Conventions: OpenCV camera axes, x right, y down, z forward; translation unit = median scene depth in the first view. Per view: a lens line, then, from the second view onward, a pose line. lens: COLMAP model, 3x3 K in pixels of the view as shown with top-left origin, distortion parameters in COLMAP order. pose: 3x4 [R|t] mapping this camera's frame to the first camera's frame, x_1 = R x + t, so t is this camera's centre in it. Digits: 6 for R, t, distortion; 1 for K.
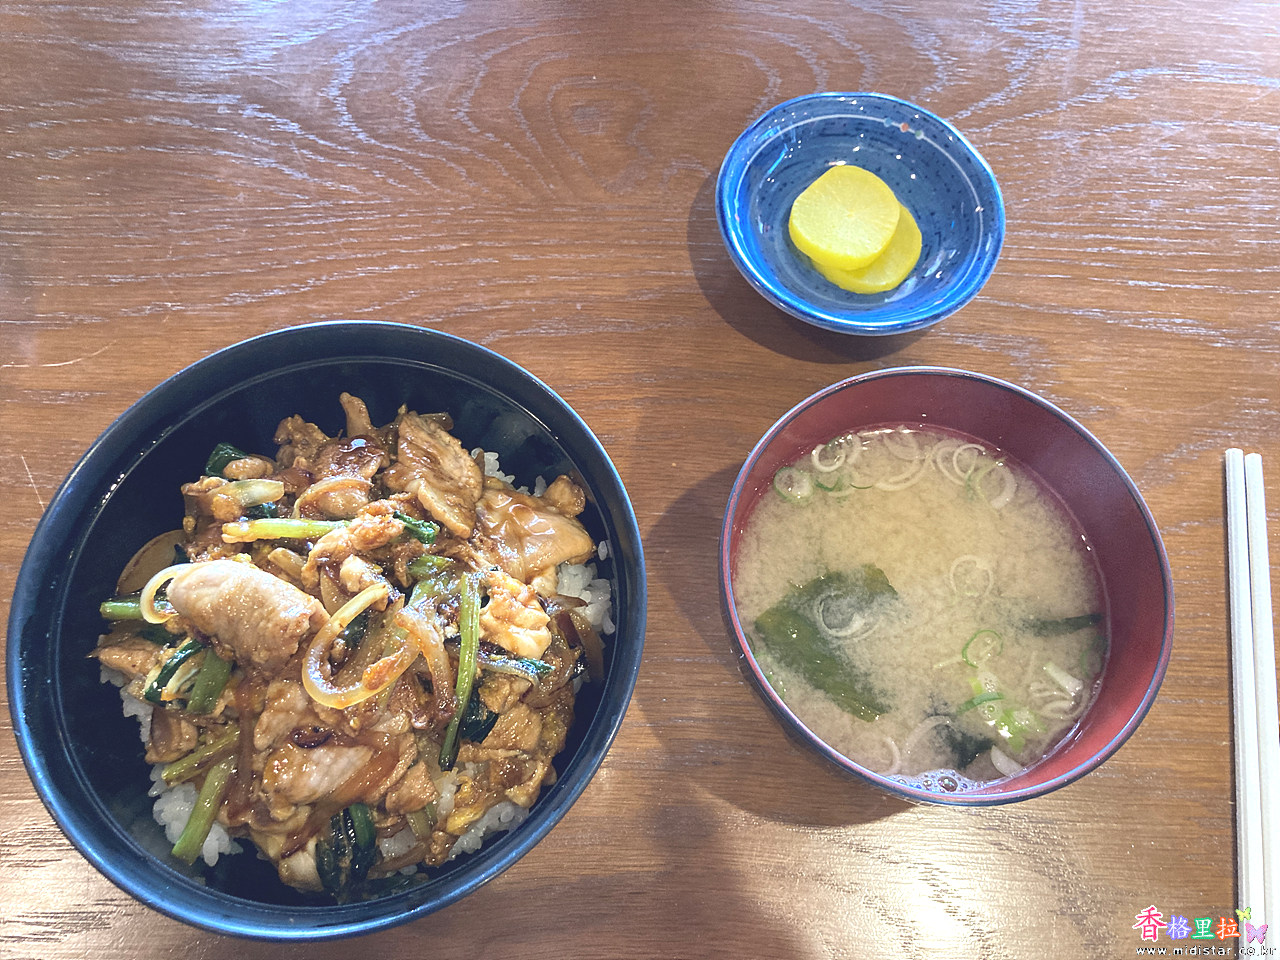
lens RADIAL K [[1065.7, 0, 636.1], [0, 1065.7, 476.5], [0, 0, 1]] dist [0.010174, 0.012715]
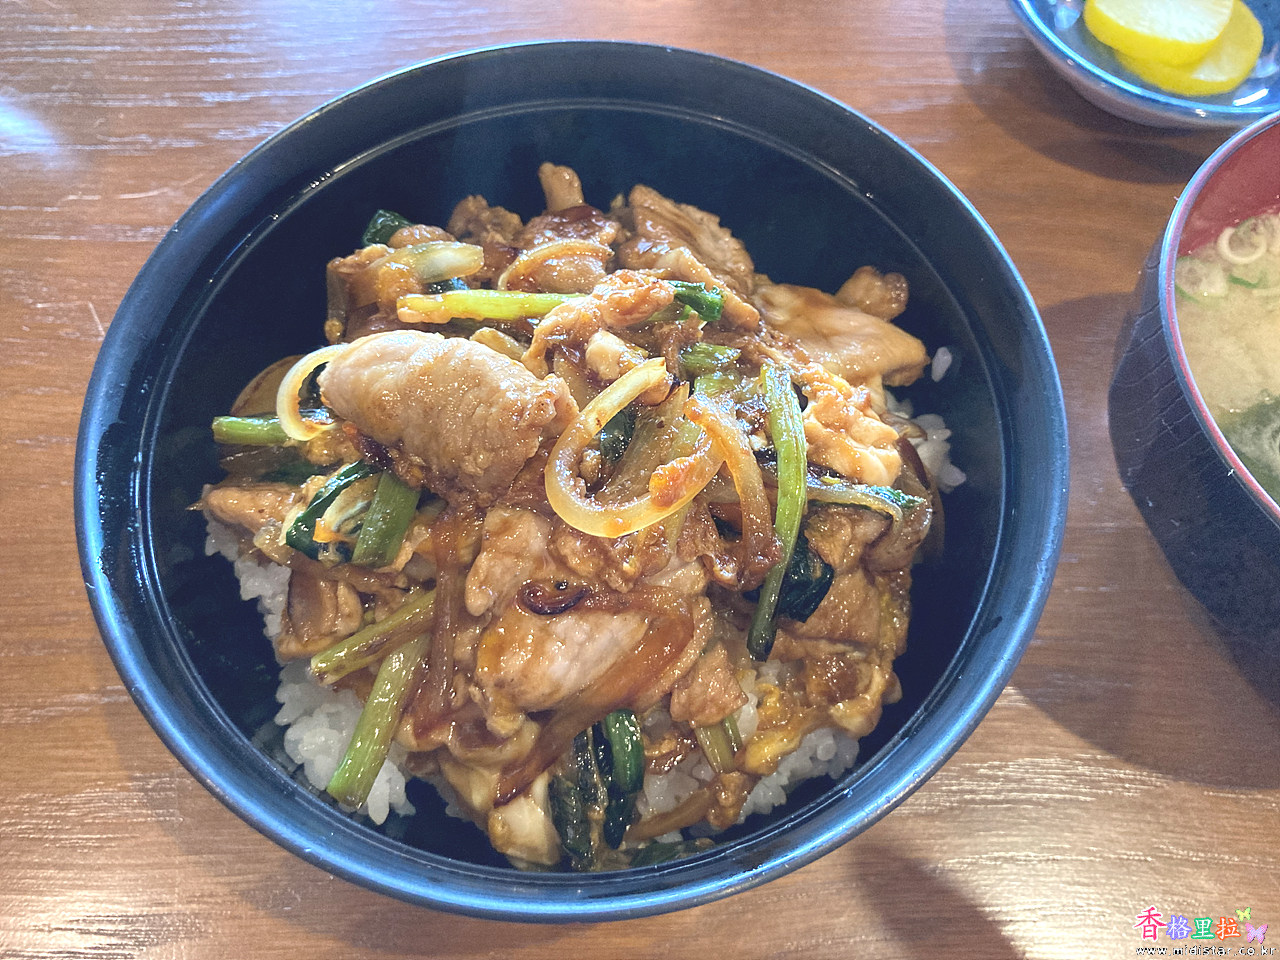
lens RADIAL K [[1065.7, 0, 636.1], [0, 1065.7, 476.5], [0, 0, 1]] dist [0.010174, 0.012715]
pose [[0.999629, -0.011064, -0.024905, -0.230071], [0.009013, 0.996672, -0.081019, 0.215437], [0.025718, 0.080765, 0.996401, 0.362725]]
